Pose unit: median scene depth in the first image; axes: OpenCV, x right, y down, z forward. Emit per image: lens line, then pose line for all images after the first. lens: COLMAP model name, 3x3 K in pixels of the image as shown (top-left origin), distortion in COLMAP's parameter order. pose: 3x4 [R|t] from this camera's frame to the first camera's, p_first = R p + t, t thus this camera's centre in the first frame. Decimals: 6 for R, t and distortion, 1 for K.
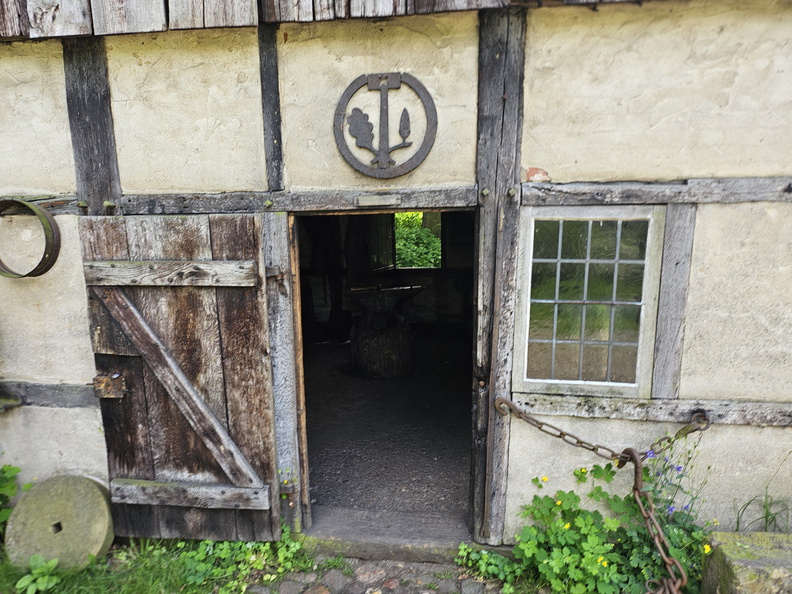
lens RADIAL K [[559.1, 0, 396.6], [0, 559.1, 299.6], [0, 0, 1]] dist [0.002804, -0.005415]
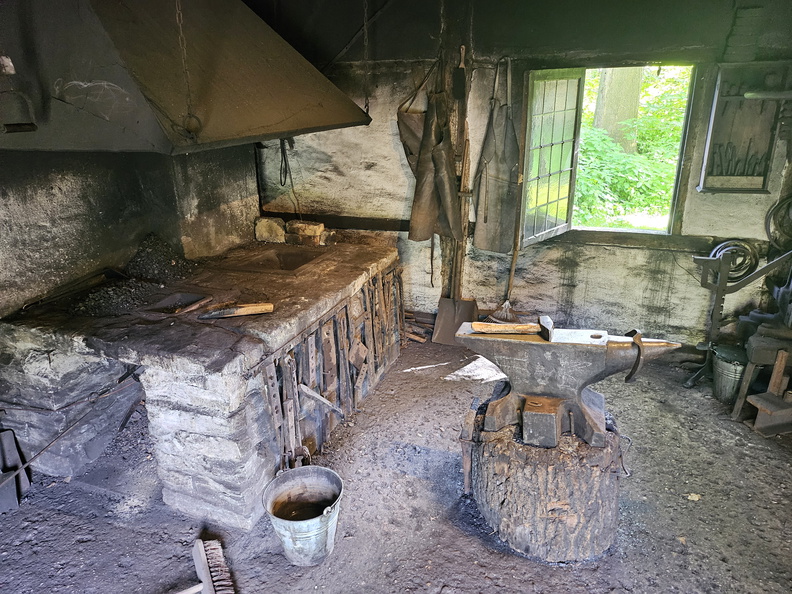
lens RADIAL K [[559.1, 0, 394.2], [0, 559.1, 295.5], [0, 0, 1]] dist [0.002804, -0.005415]
pose [[0.969737, 0.085464, -0.228706, -0.035713], [-0.042100, 0.981235, 0.188165, -0.085244], [0.240495, -0.172842, 0.955138, 0.461802]]
